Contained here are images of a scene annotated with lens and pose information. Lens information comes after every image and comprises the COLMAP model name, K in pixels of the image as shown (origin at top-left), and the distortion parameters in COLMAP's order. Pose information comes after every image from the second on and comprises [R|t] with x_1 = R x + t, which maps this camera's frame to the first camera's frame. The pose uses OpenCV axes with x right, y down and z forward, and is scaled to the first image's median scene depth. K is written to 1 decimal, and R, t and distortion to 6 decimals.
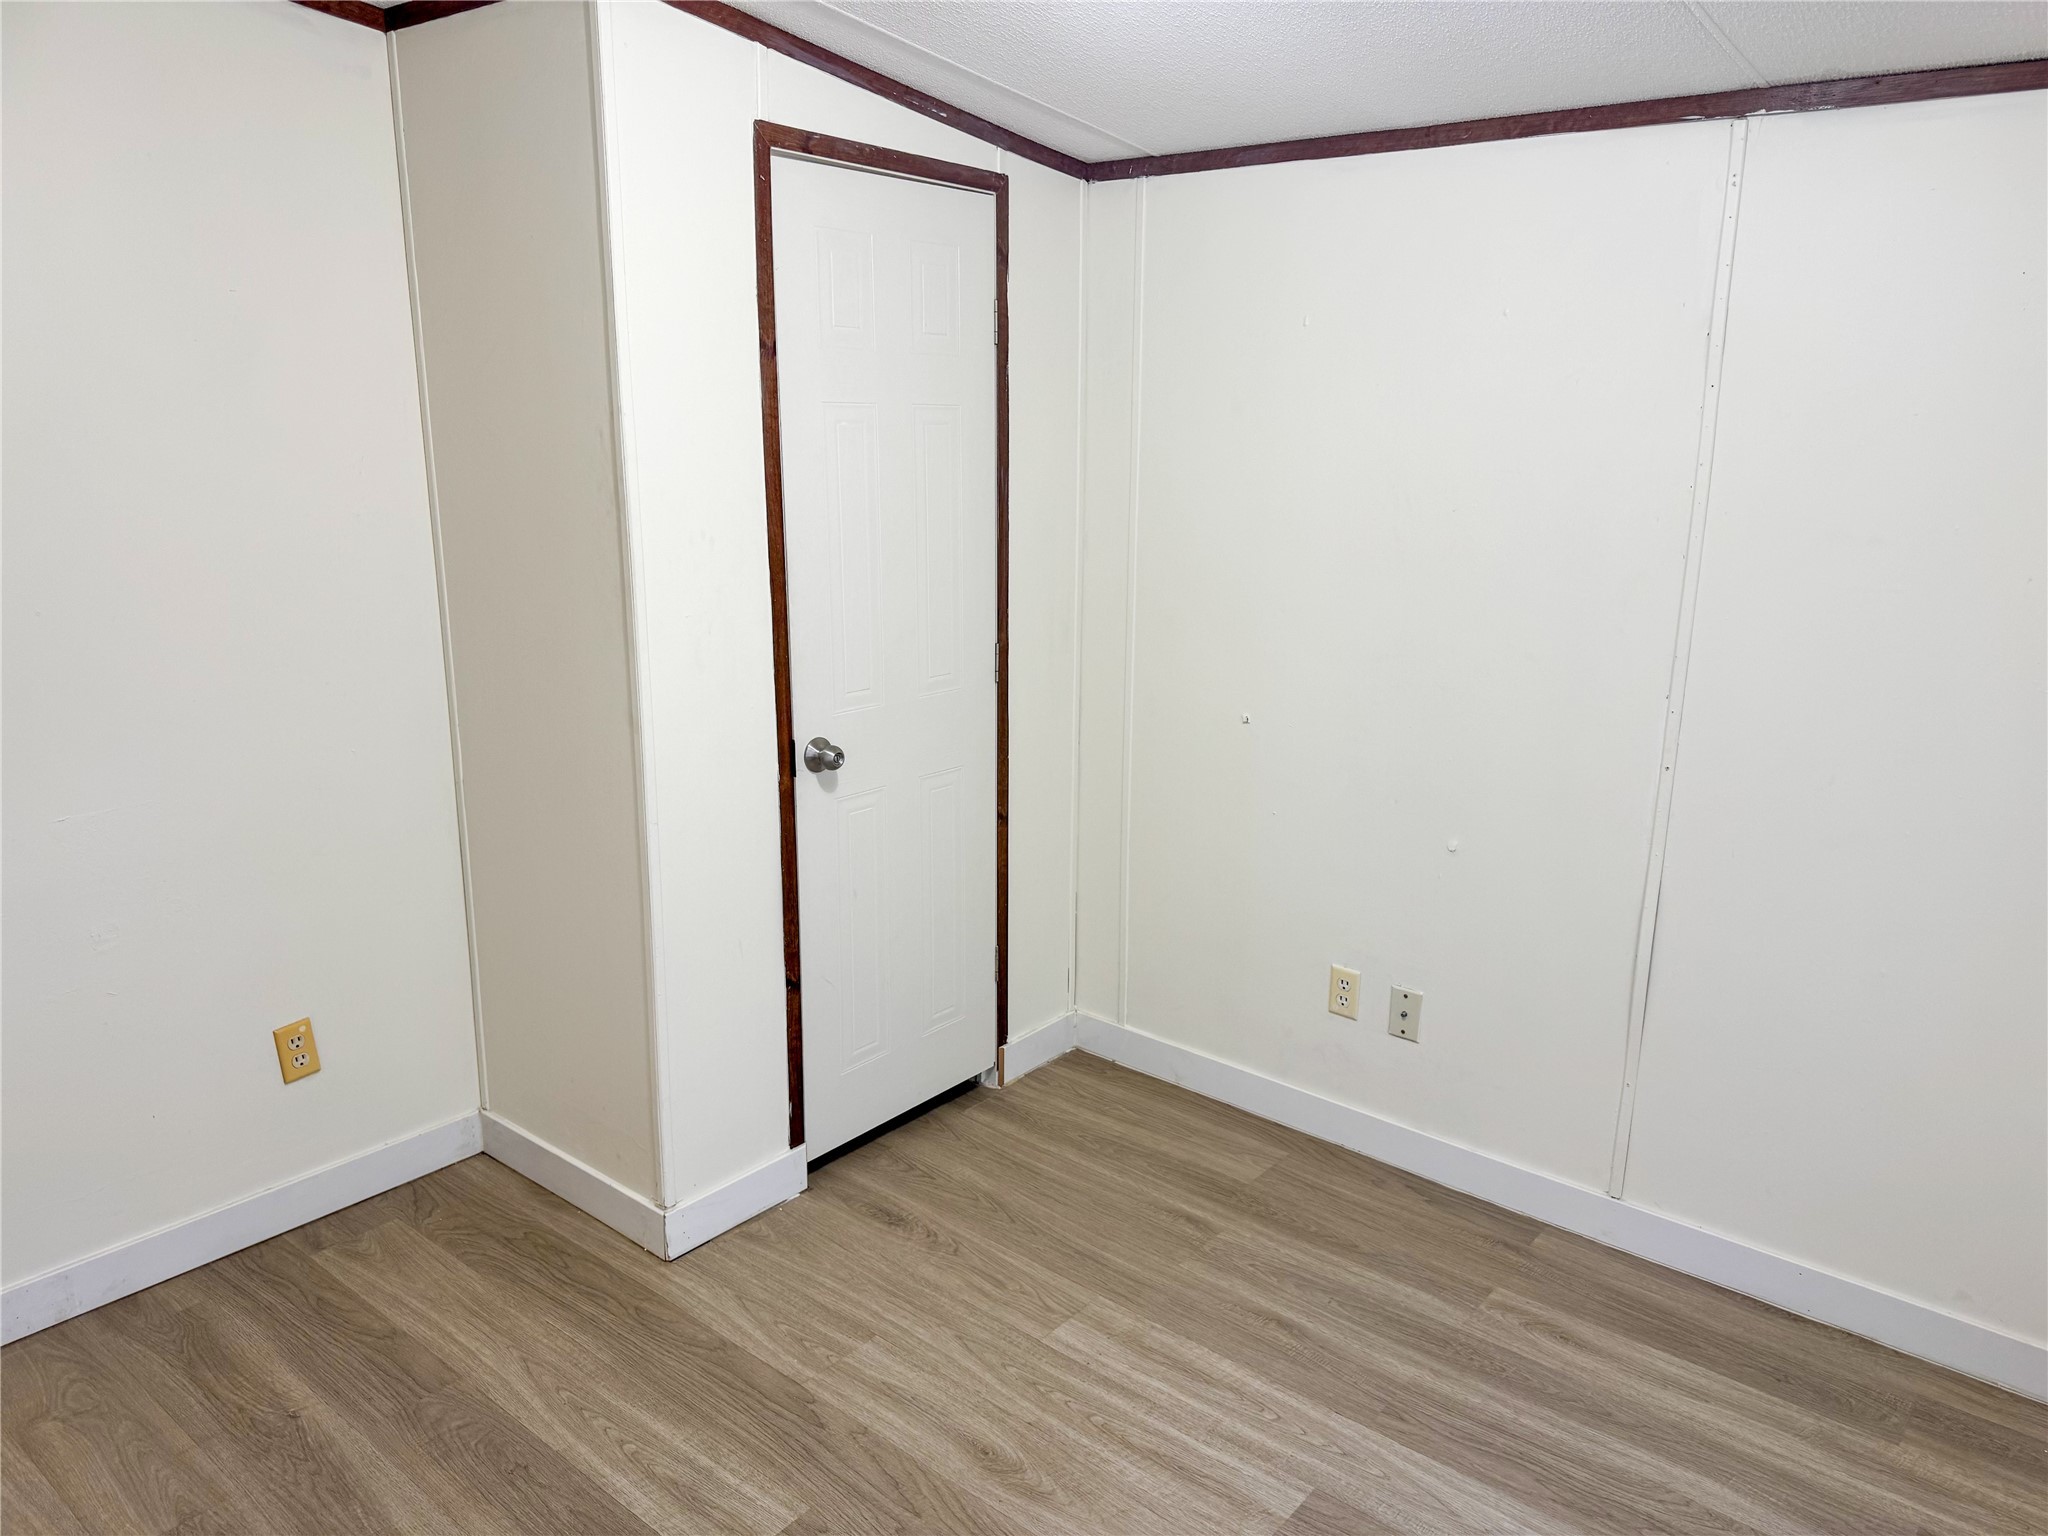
lens RADIAL K [[1442.9, 0, 1015.2], [0, 1442.9, 770.5], [0, 0, 1]] dist [0.081284, -0.103867]
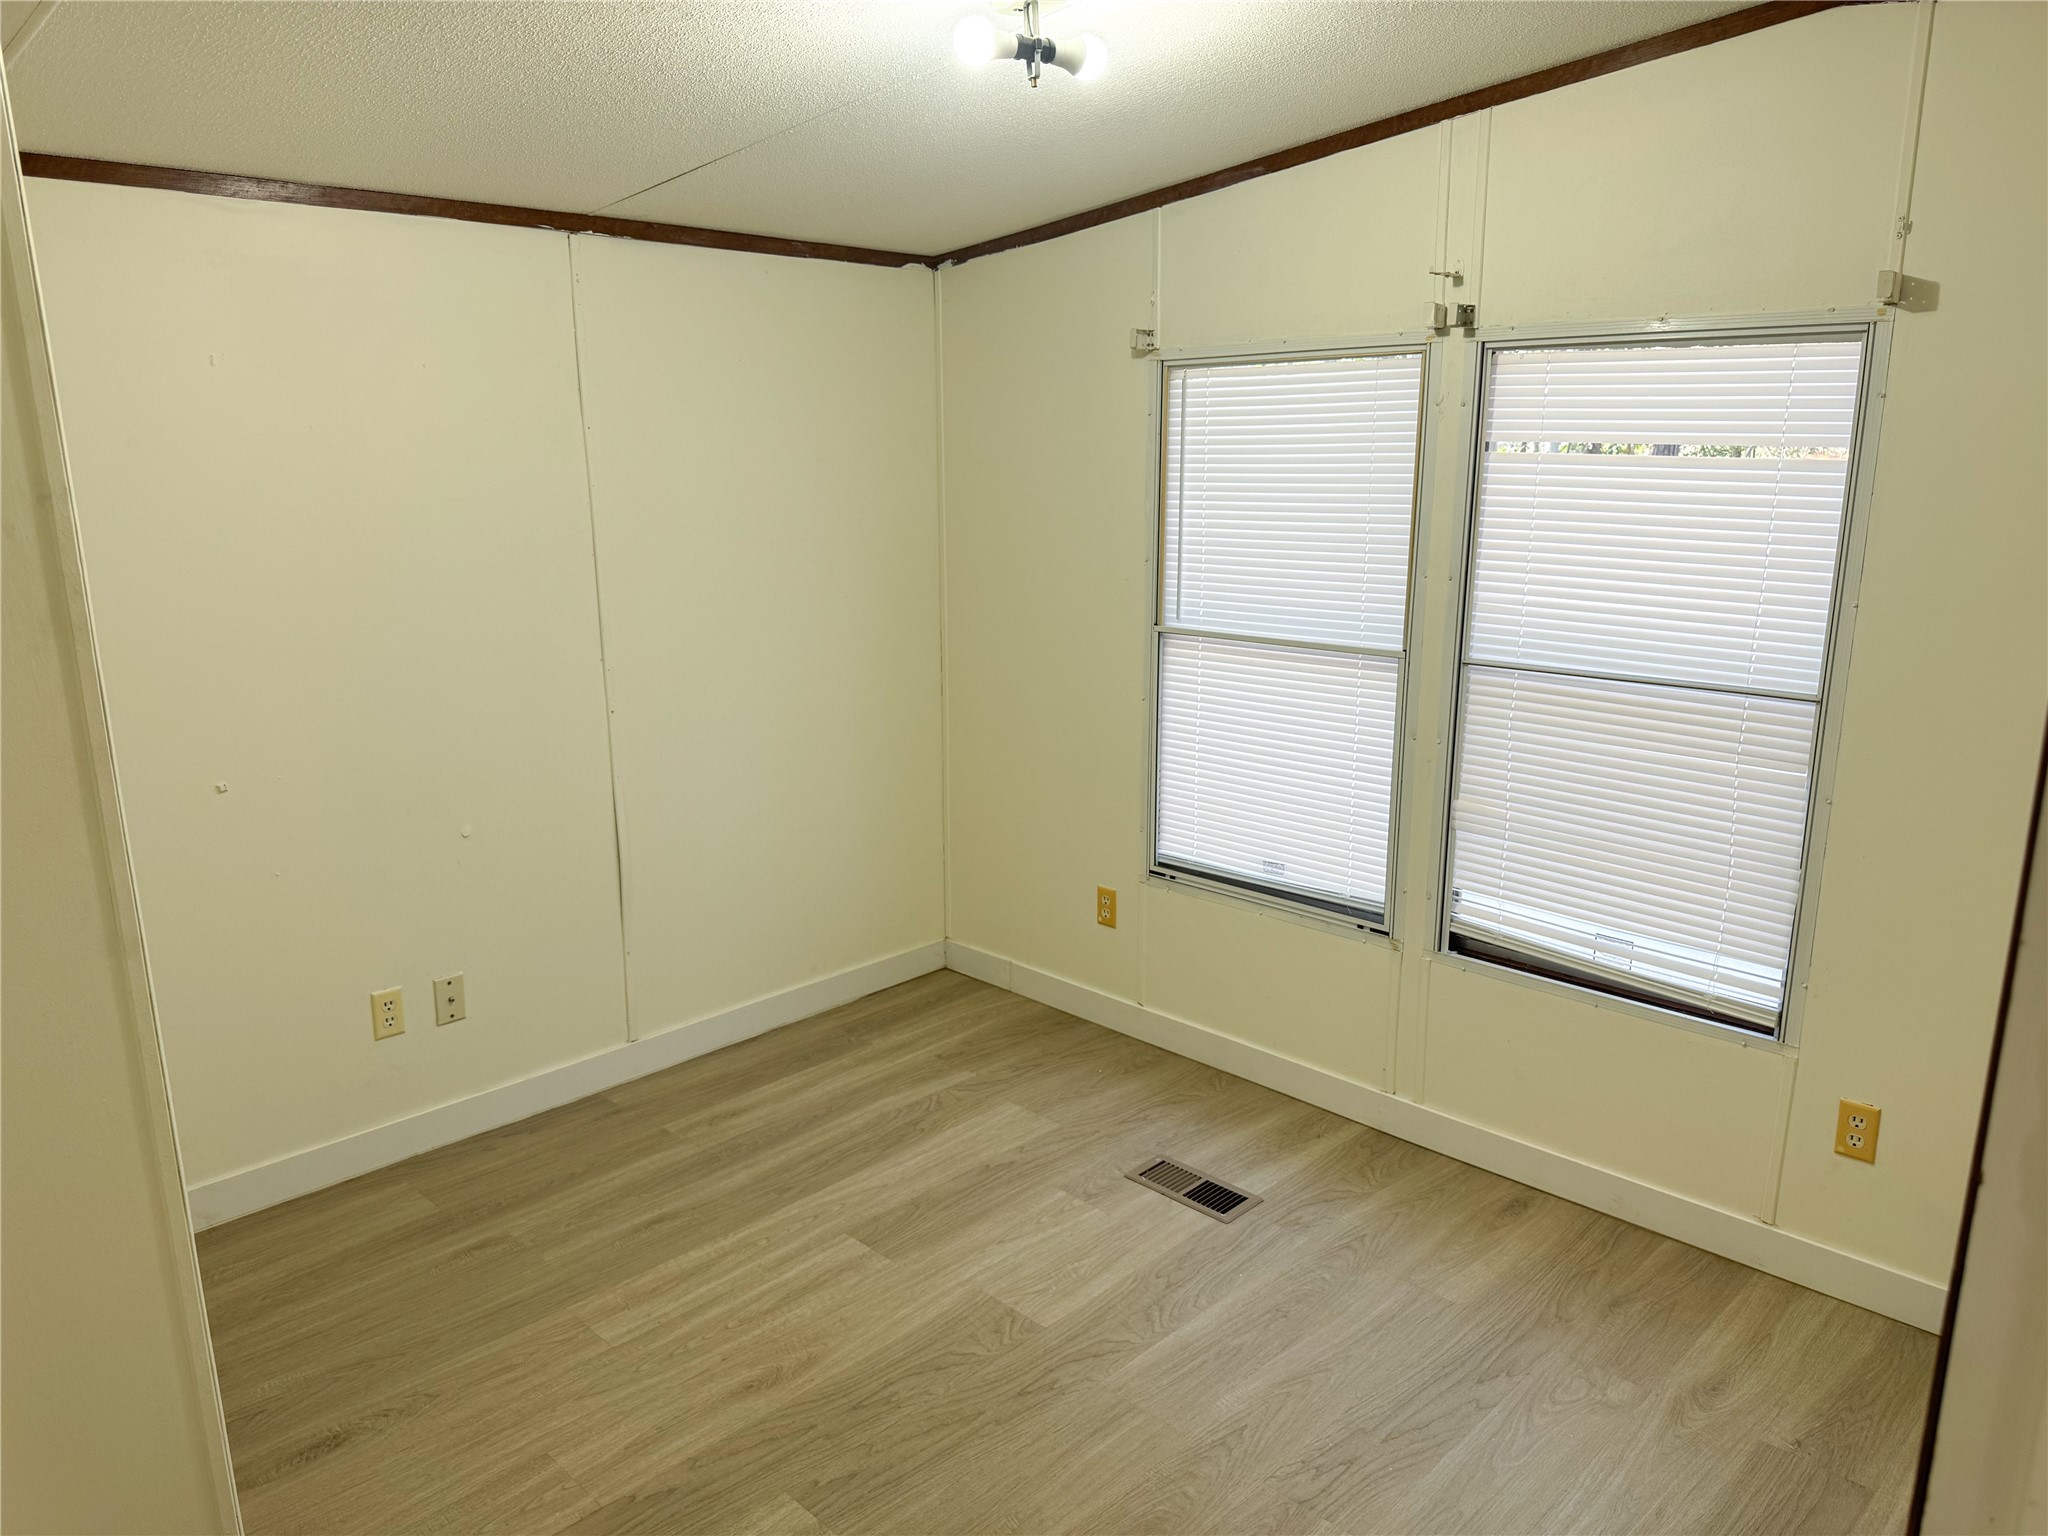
lens RADIAL K [[1442.9, 0, 1015.2], [0, 1442.9, 770.5], [0, 0, 1]] dist [0.081284, -0.103867]
pose [[0.103299, -0.250604, 0.962563, -0.828710], [0.254408, 0.942206, 0.218001, -0.148292], [-0.961564, 0.222365, 0.161085, 0.446731]]
